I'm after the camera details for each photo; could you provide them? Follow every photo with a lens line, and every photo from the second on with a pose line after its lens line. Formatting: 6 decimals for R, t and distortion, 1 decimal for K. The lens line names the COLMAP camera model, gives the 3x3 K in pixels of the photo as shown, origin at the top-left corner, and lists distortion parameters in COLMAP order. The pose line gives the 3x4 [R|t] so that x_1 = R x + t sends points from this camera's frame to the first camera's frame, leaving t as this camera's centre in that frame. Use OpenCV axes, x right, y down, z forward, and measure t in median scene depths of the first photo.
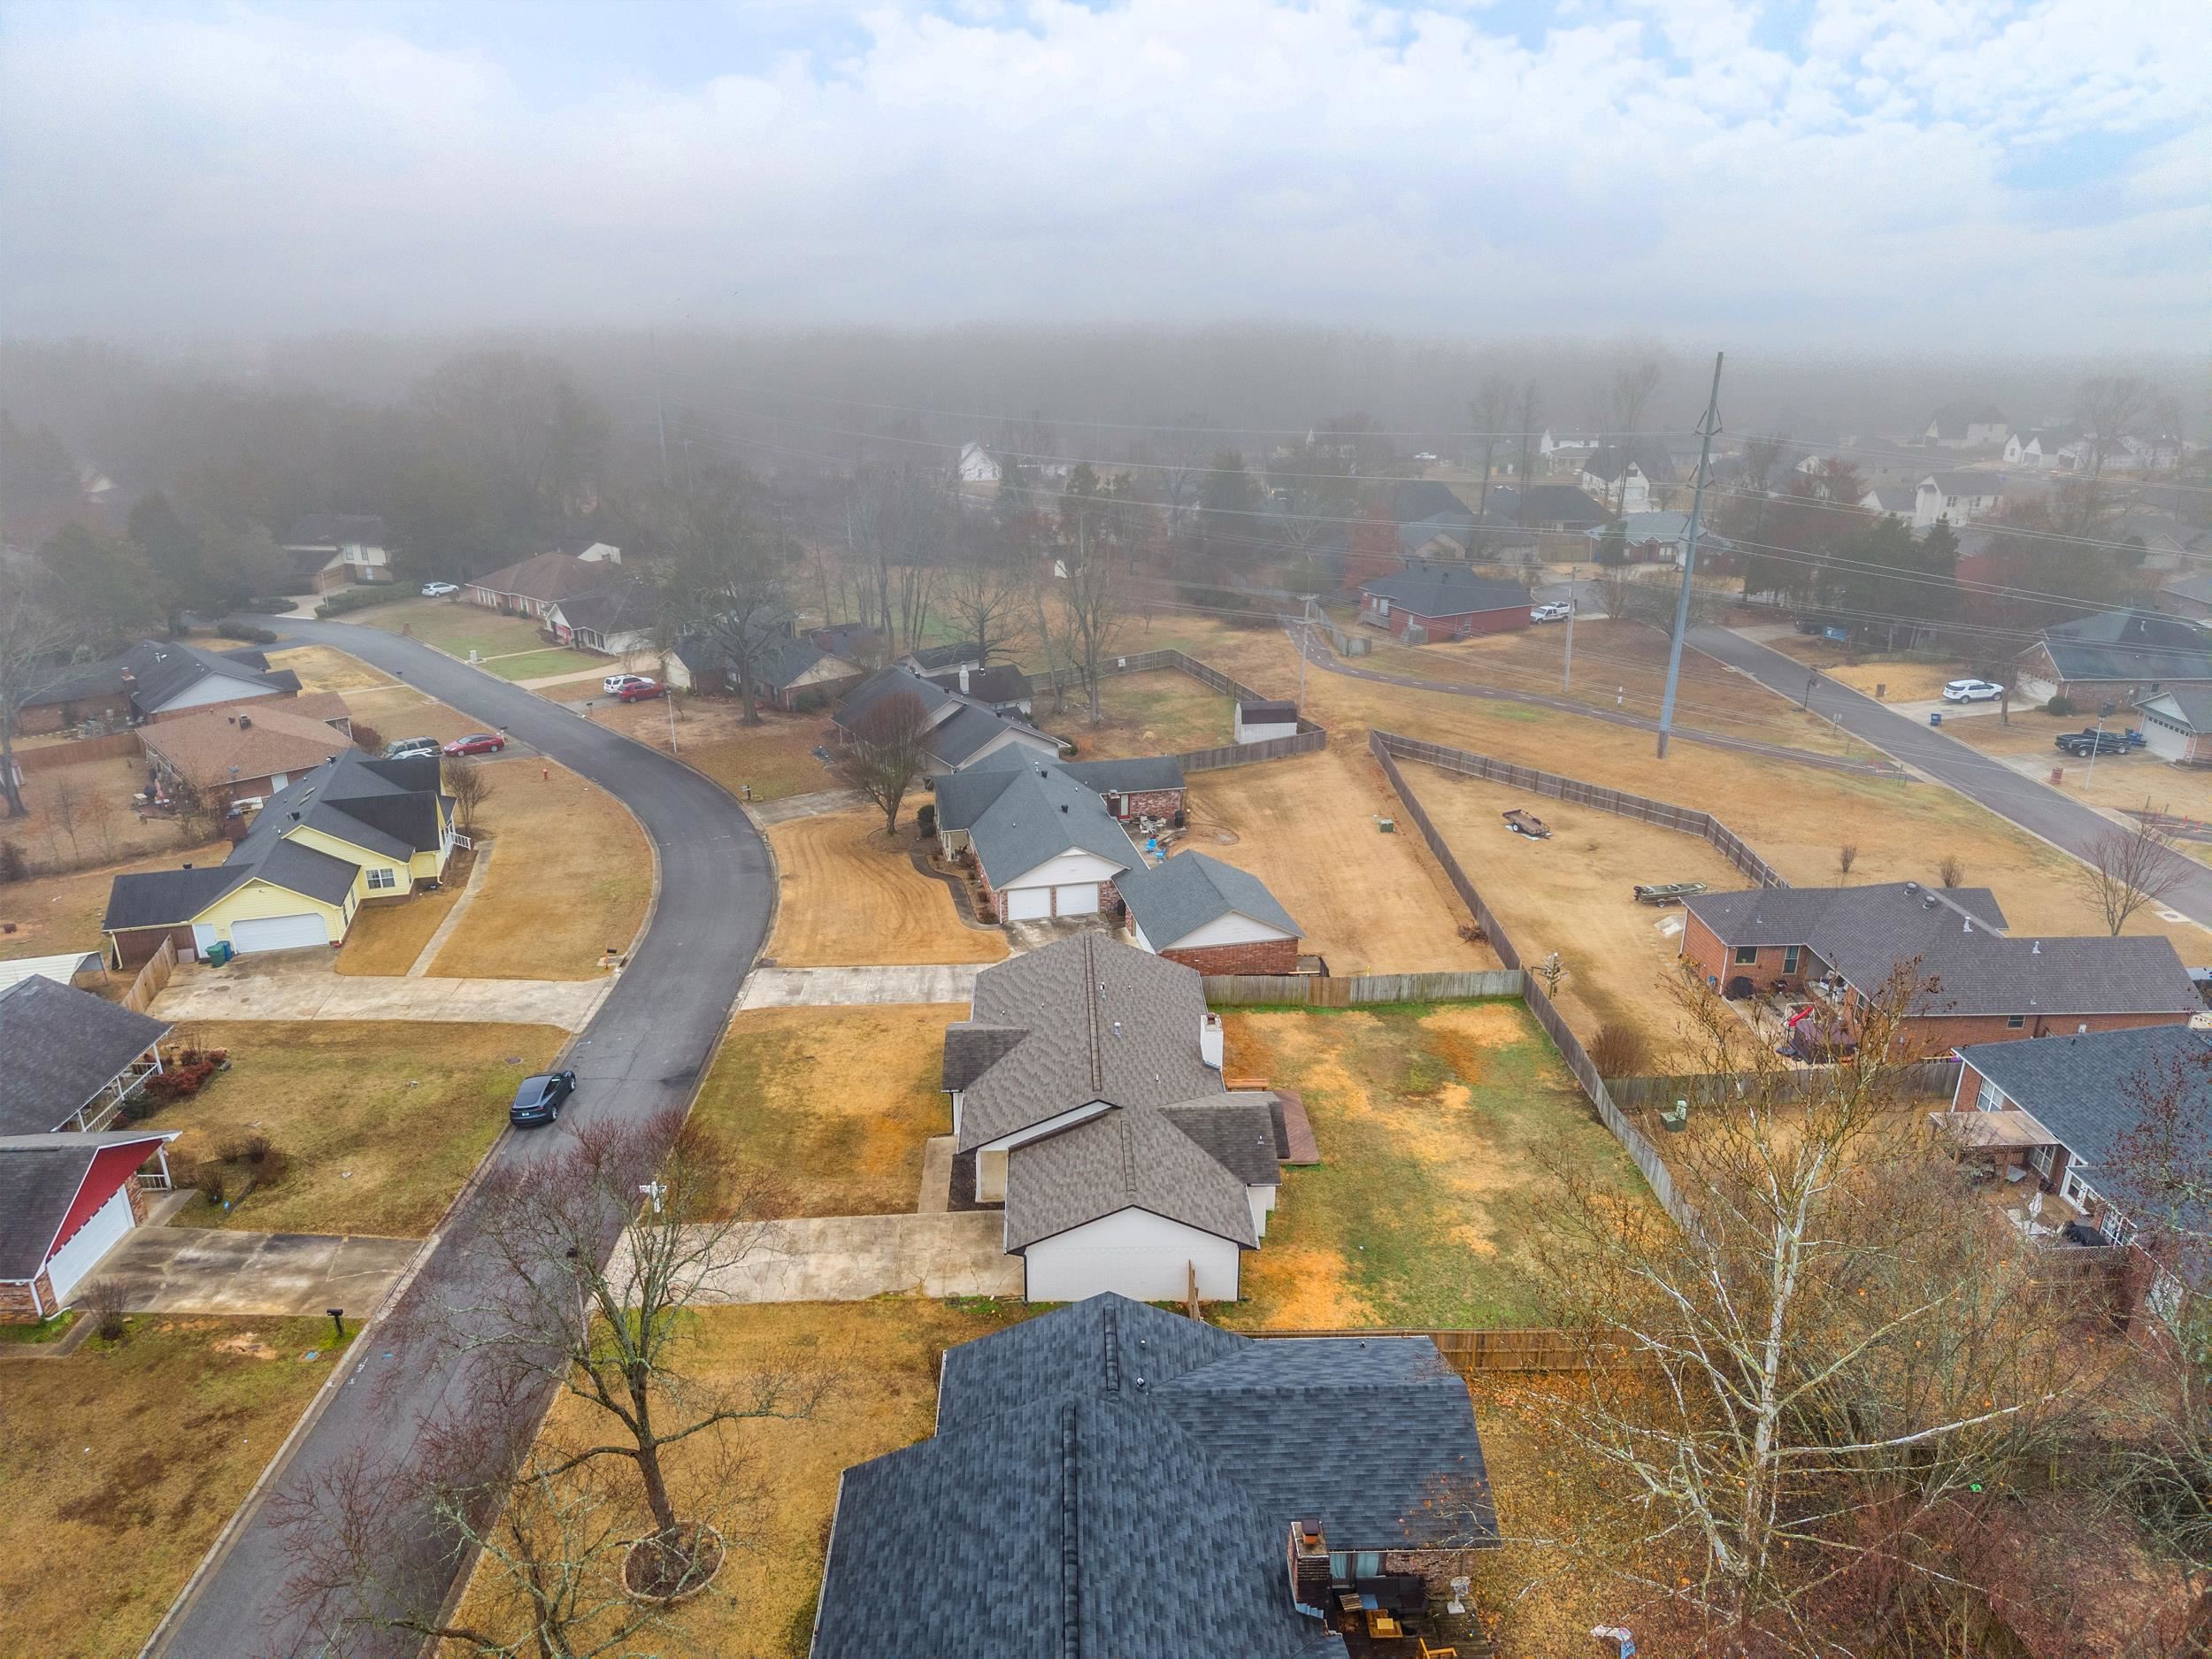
lens RADIAL K [[1479.2, 0, 1103.2], [0, 1479.2, 817.1], [0, 0, 1]] dist [0.037713, -0.042270]
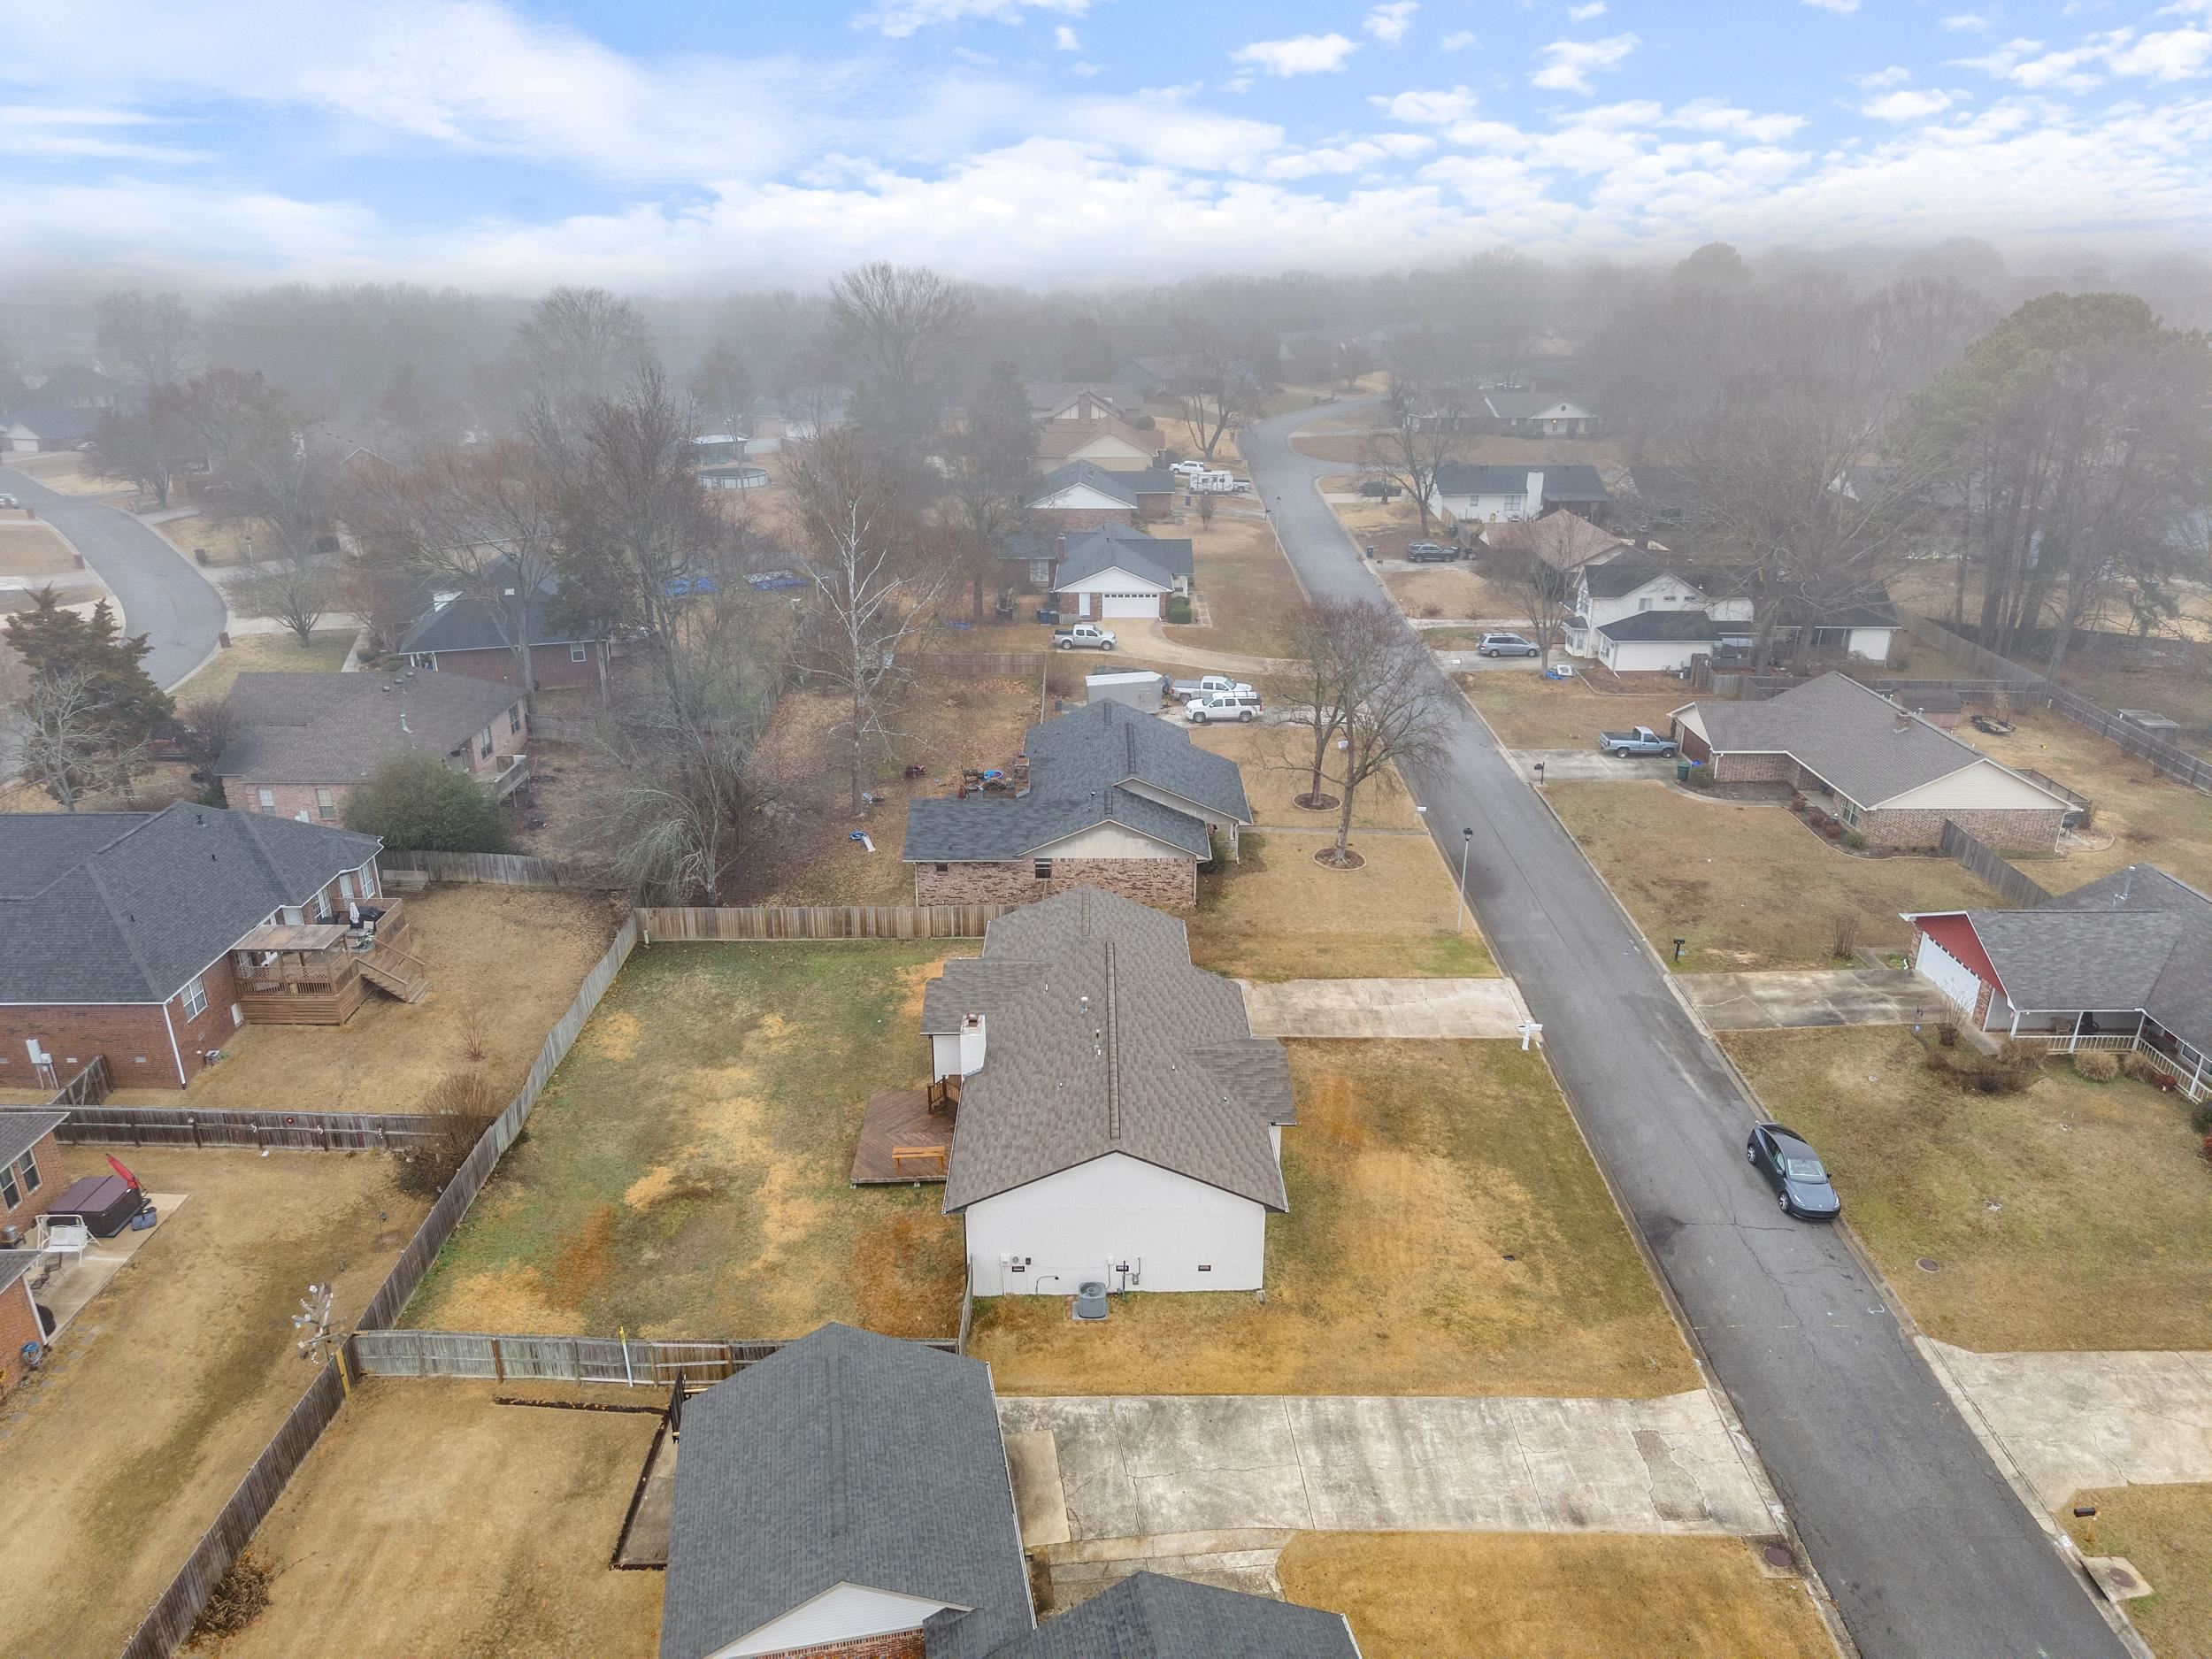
lens RADIAL K [[1497.4, 0, 1103.4], [0, 1497.4, 778.7], [0, 0, 1]] dist [0.038681, -0.036455]
pose [[-0.999579, -0.014346, 0.025215, -0.020732], [0.005284, 0.764608, 0.644474, -0.498066], [-0.028525, 0.644336, -0.764211, 1.478213]]
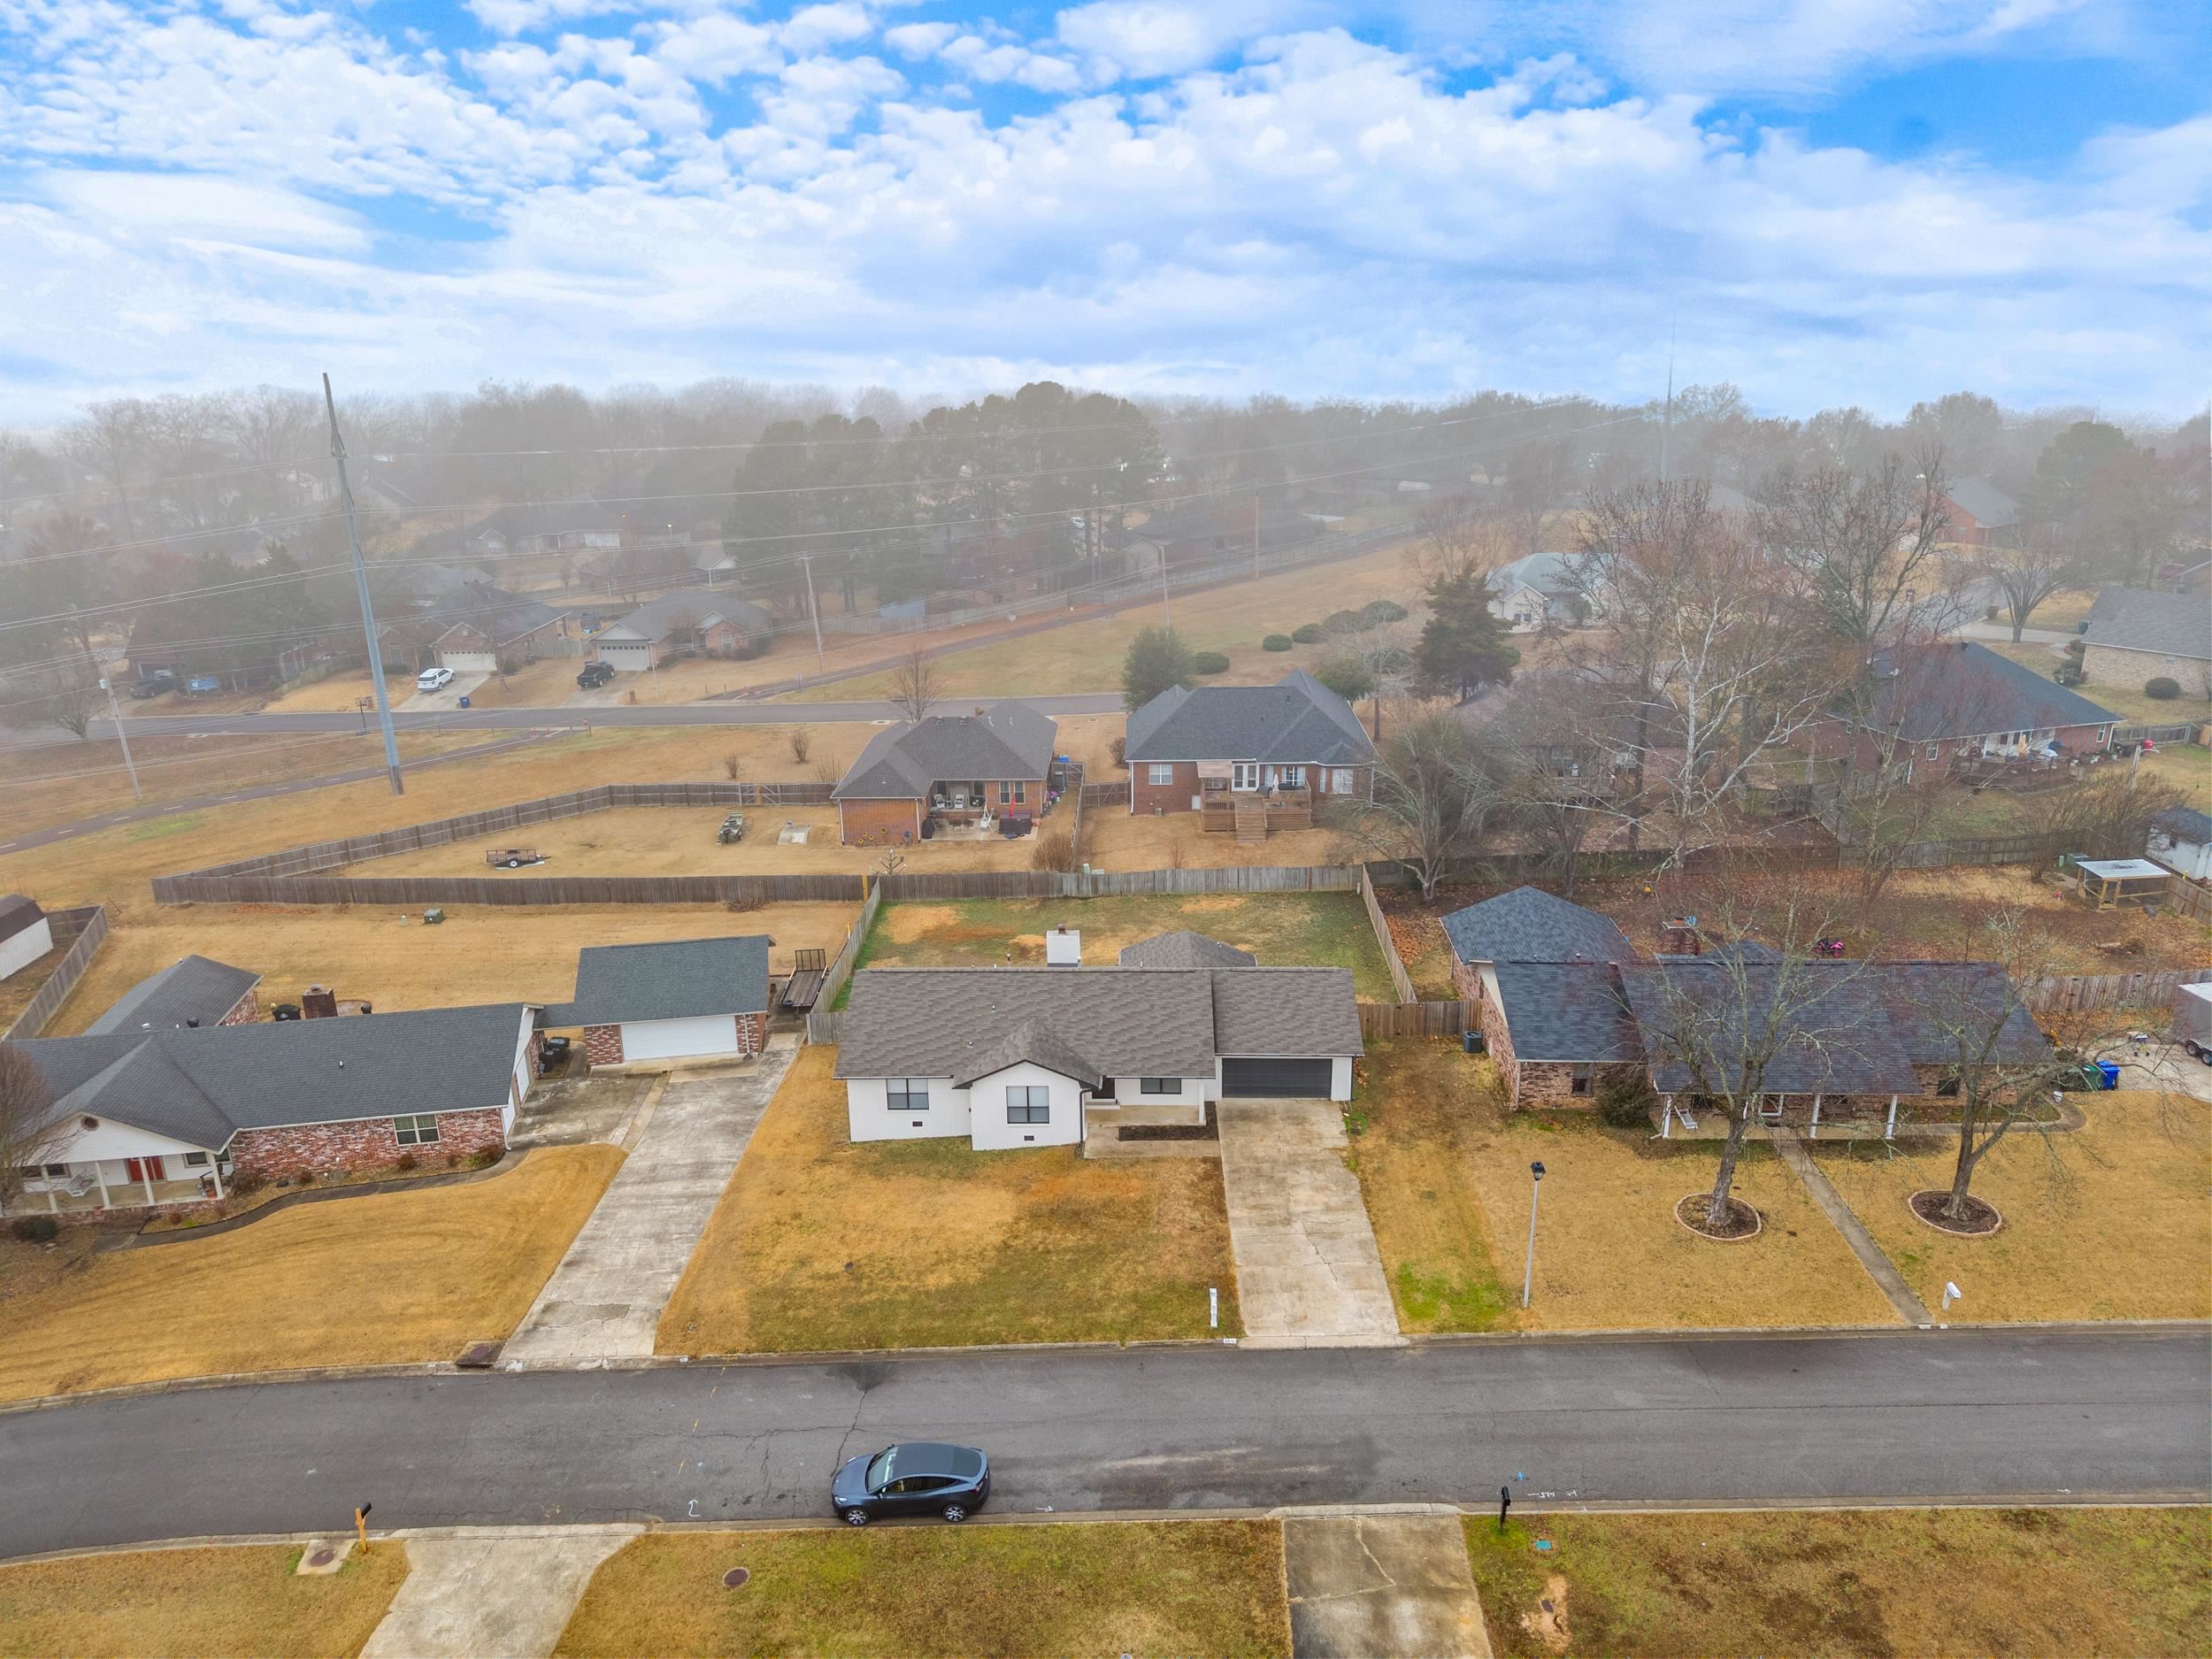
lens RADIAL K [[1479.2, 0, 1103.2], [0, 1479.2, 817.1], [0, 0, 1]] dist [0.037713, -0.042270]
pose [[0.065556, -0.311045, 0.948131, -0.872577], [0.363196, 0.892438, 0.267662, -0.203785], [-0.929404, 0.326811, 0.171475, 0.713176]]
